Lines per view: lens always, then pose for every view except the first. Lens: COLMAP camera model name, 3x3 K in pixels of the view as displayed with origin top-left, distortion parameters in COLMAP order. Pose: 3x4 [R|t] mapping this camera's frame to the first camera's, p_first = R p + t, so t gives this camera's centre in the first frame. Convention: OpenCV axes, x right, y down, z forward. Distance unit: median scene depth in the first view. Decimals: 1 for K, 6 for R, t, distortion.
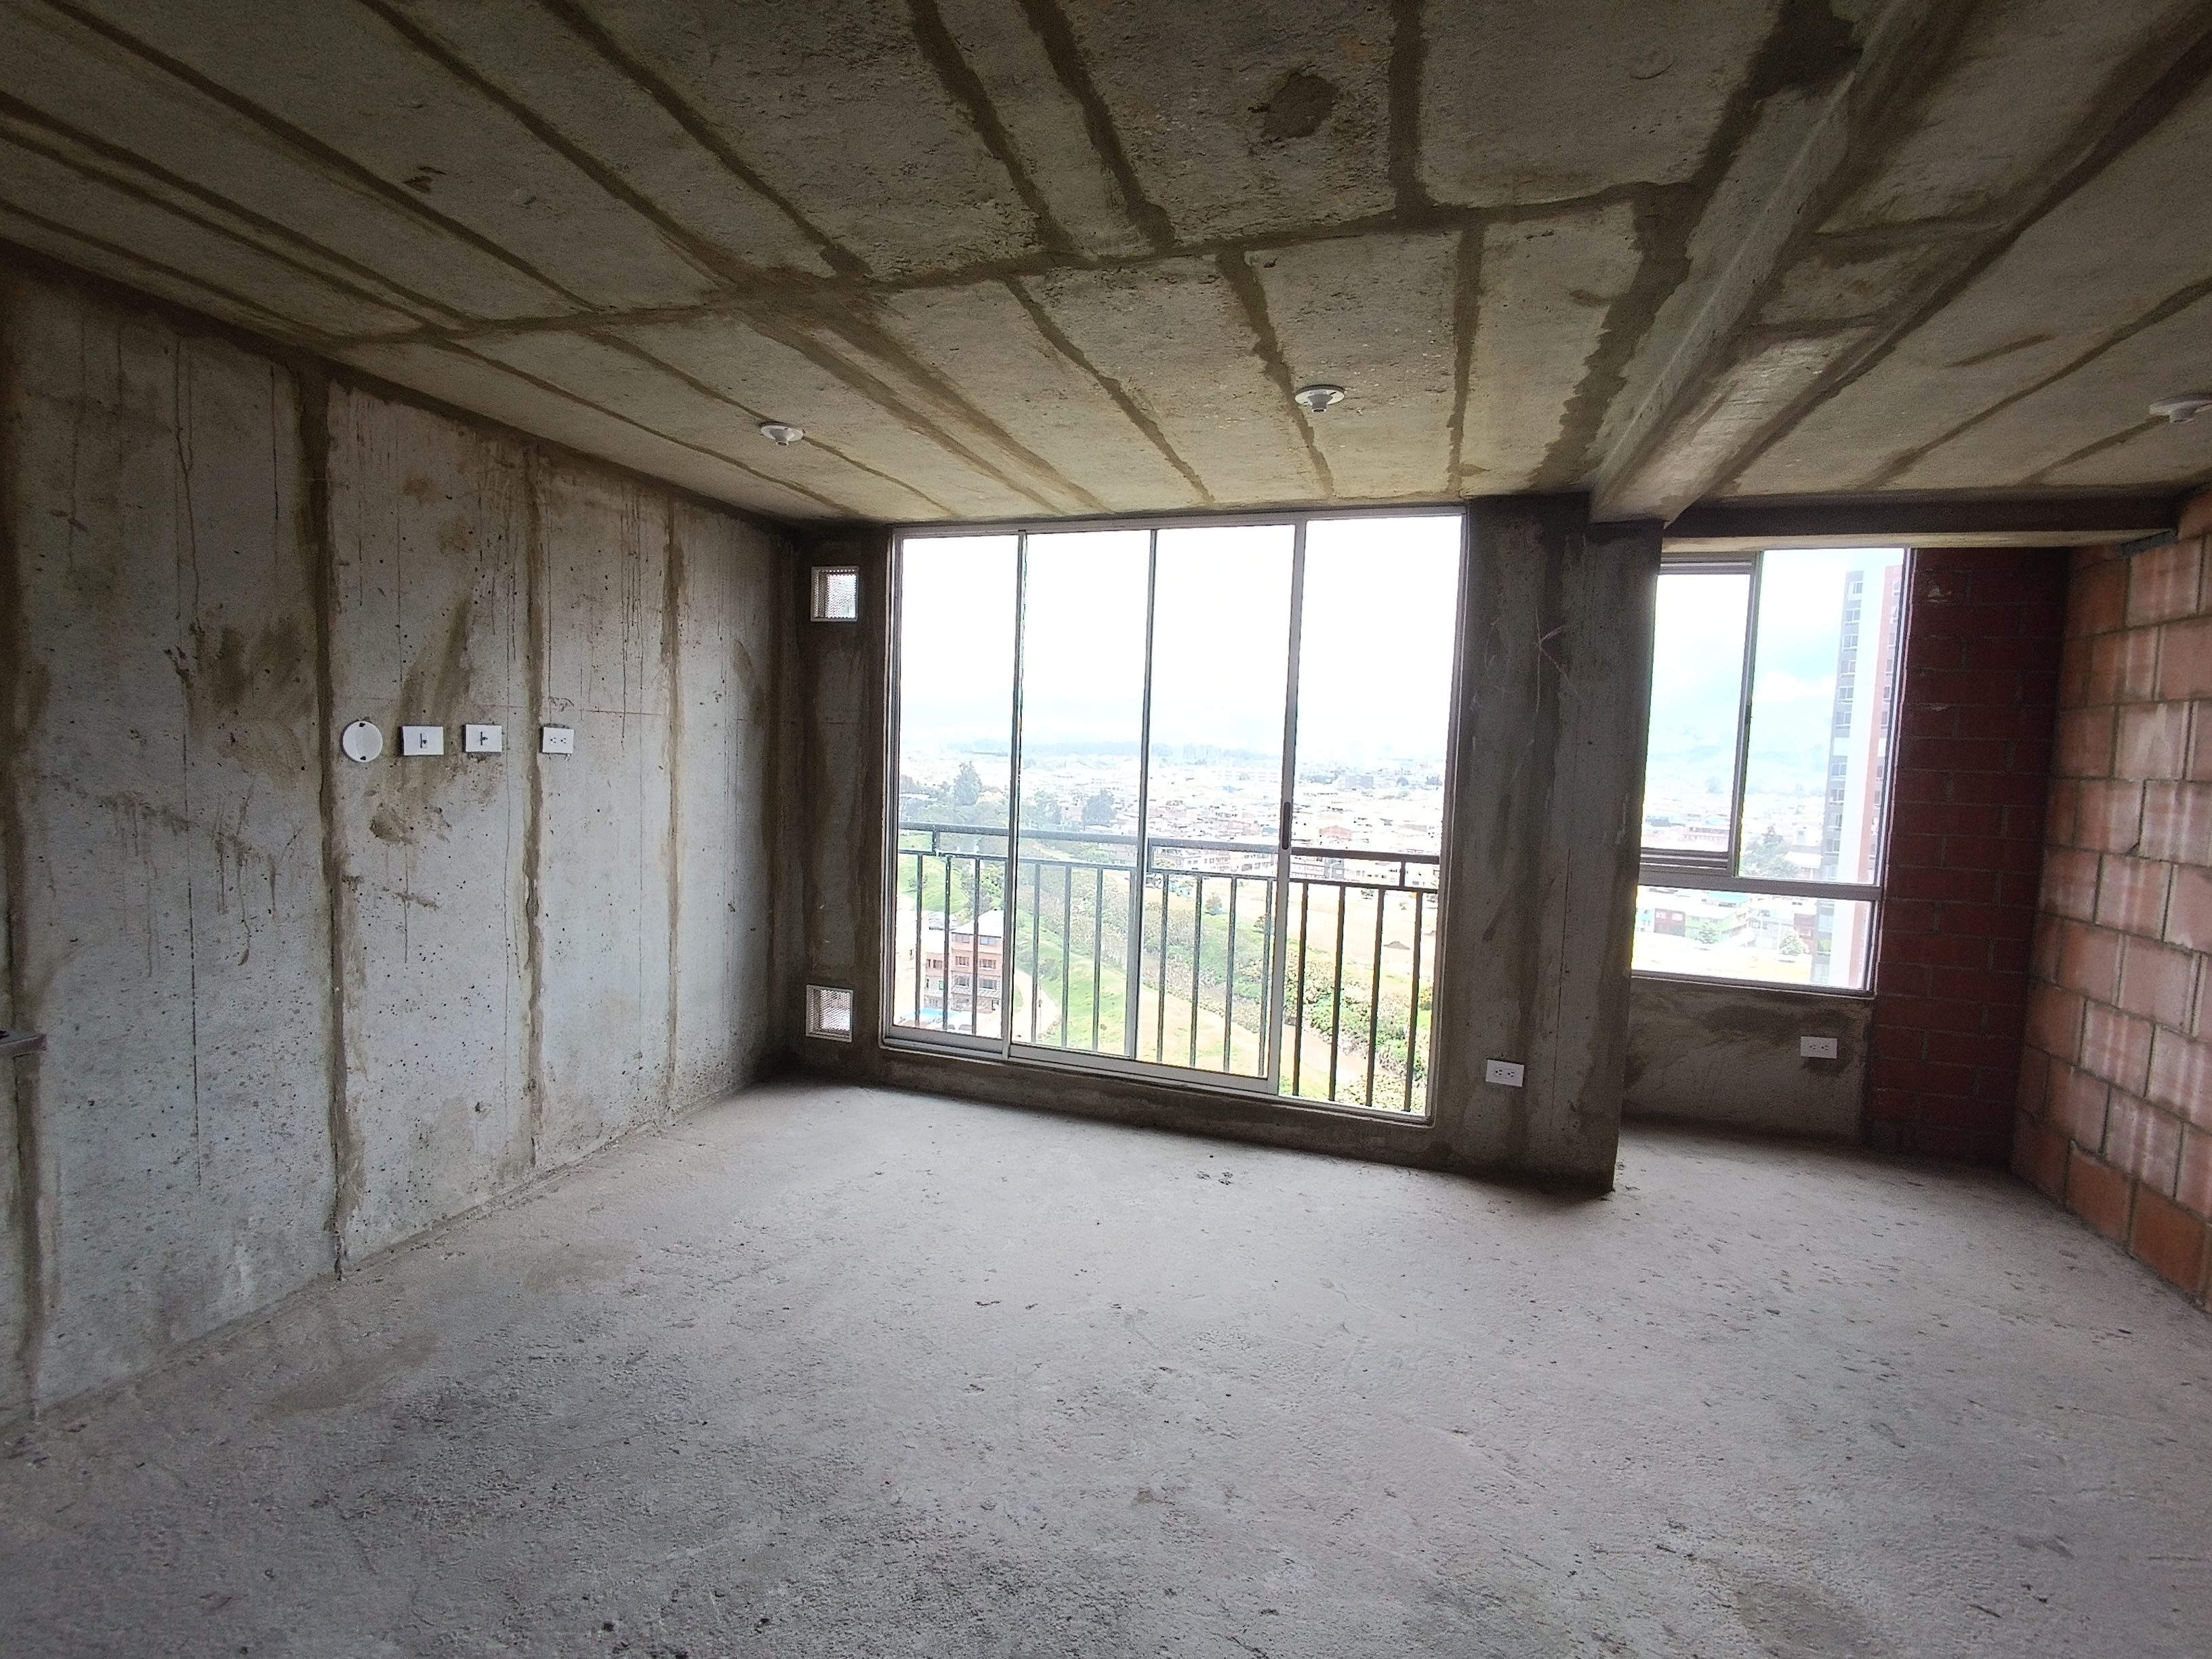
lens RADIAL K [[1010.1, 0, 1083.2], [0, 1010.1, 821.4], [0, 0, 1]] dist [-0.004368, -0.000751]
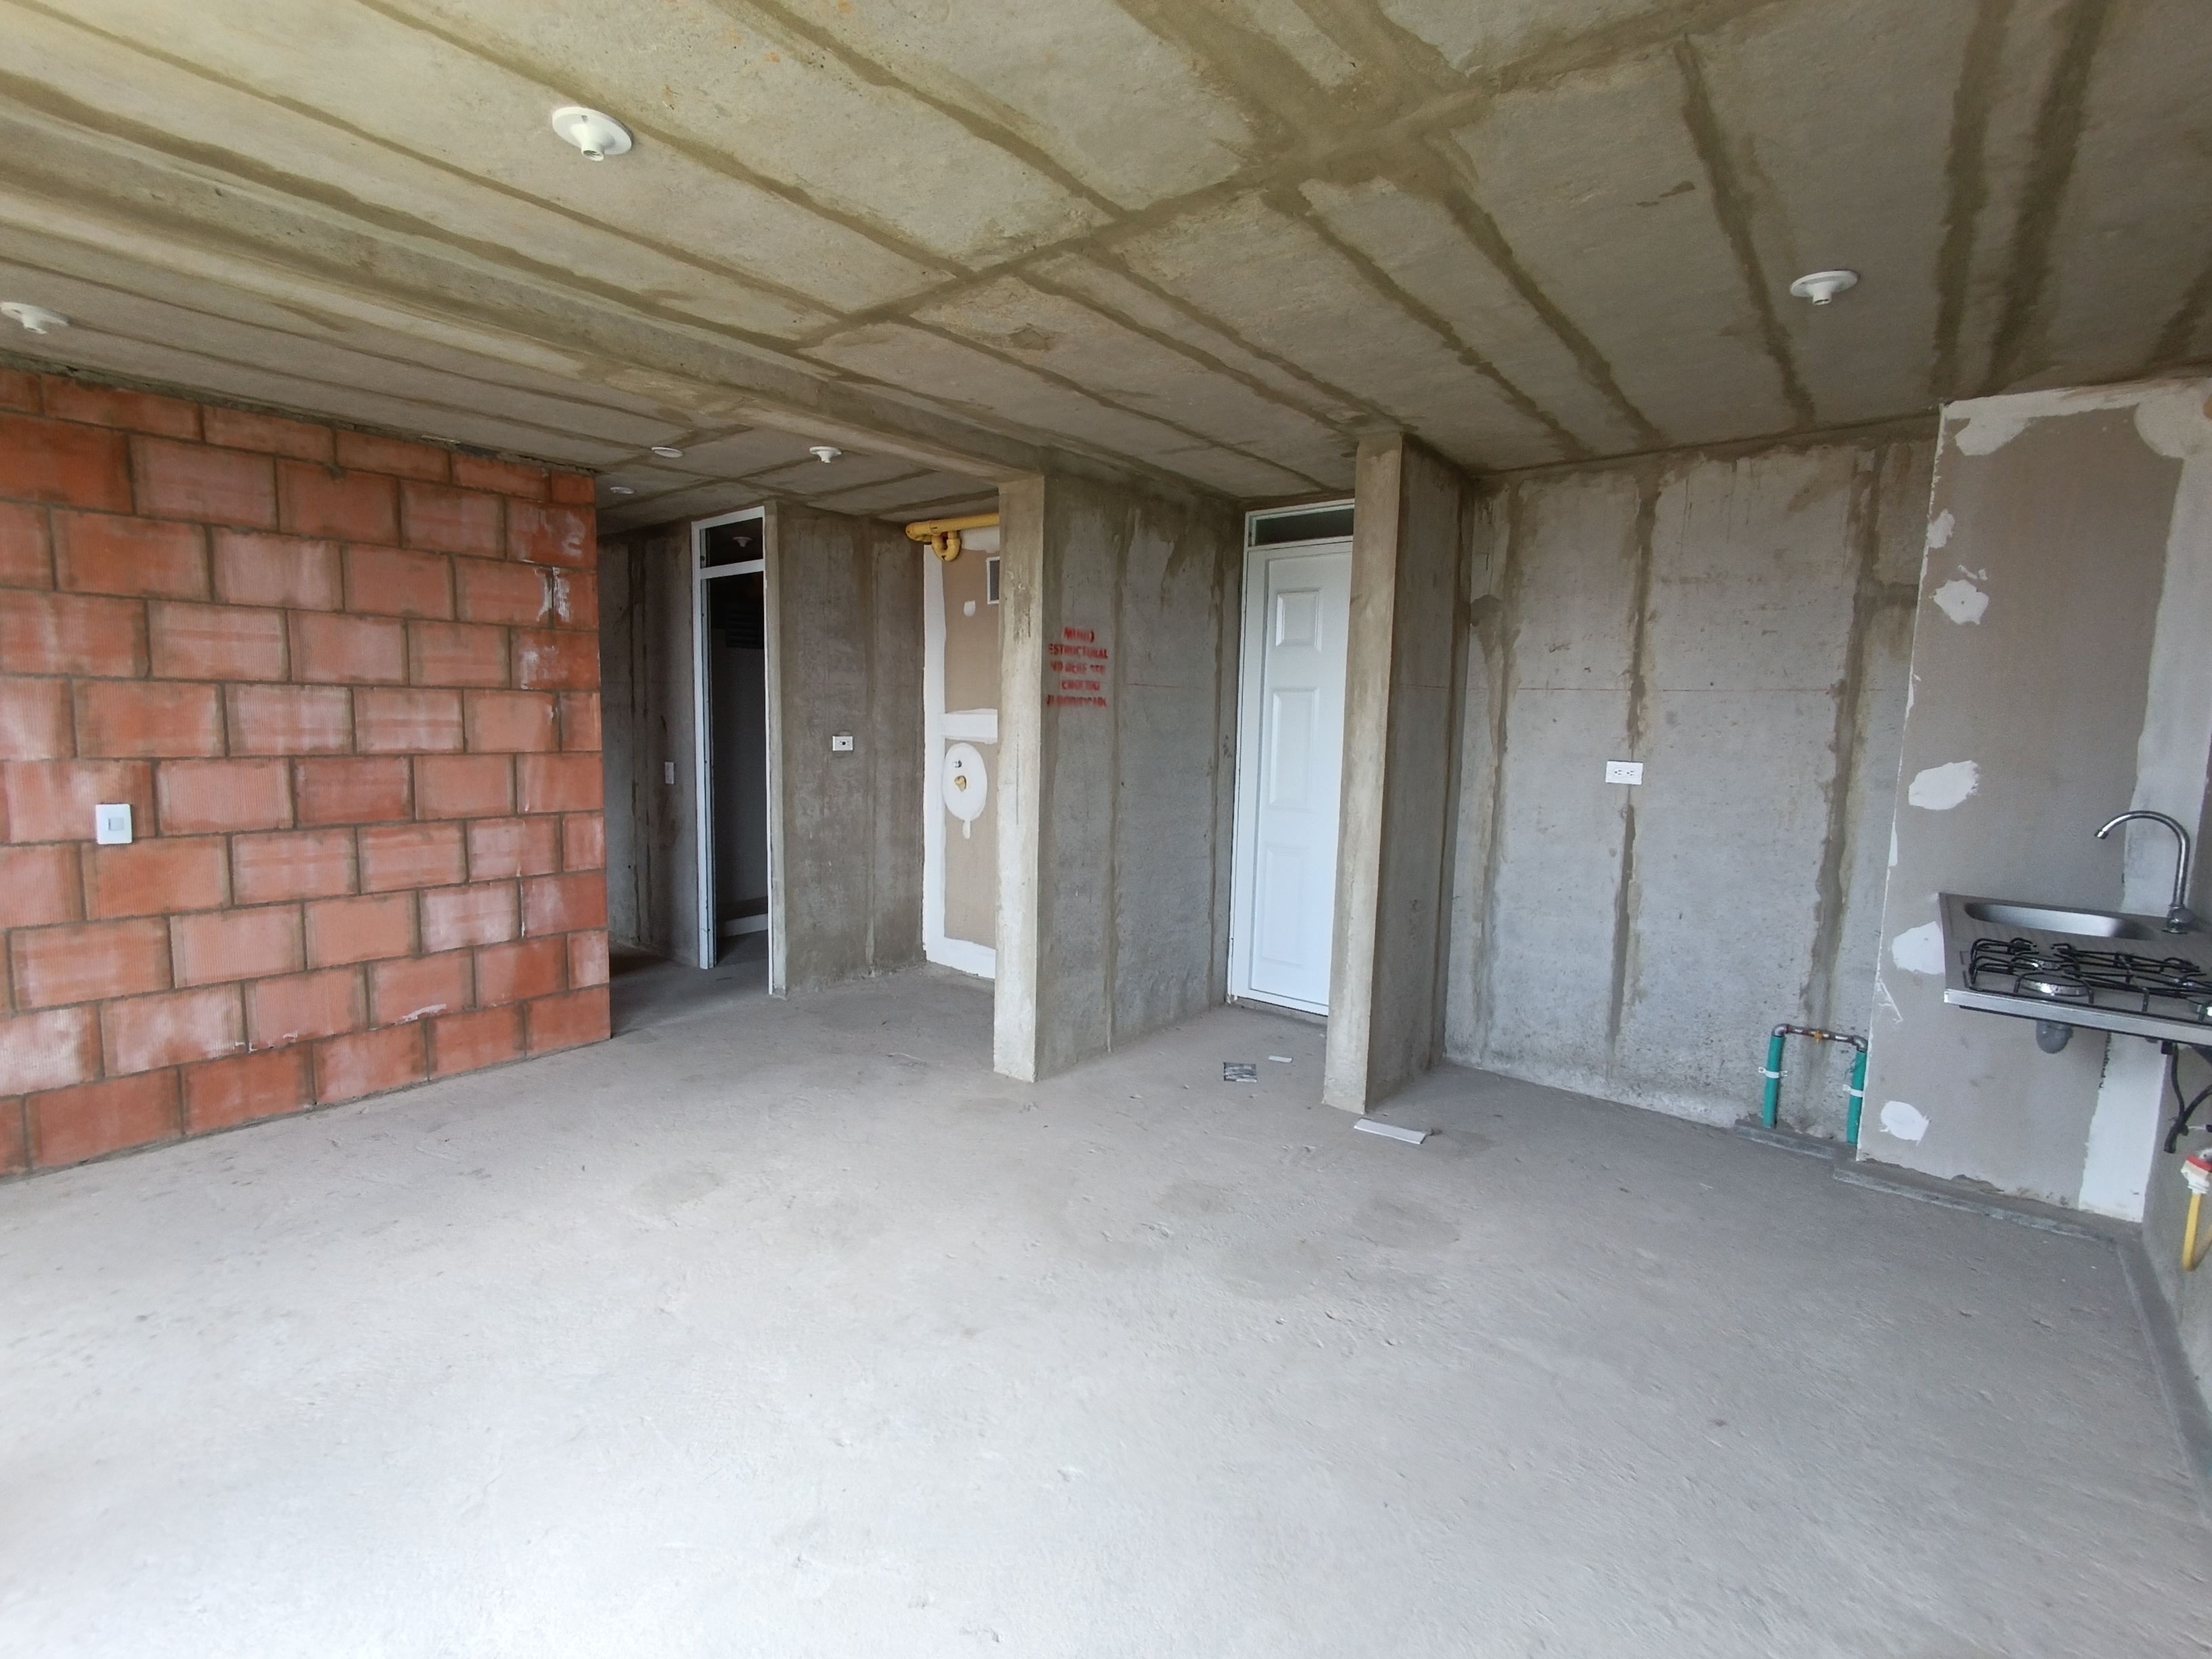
lens RADIAL K [[994.3, 0, 1096.3], [0, 994.3, 819.1], [0, 0, 1]] dist [-0.006234, 0.001837]
pose [[-0.932646, -0.088365, 0.349805, -0.273348], [-0.023750, 0.982477, 0.184862, -0.083852], [-0.360010, 0.164103, -0.918402, 1.237467]]
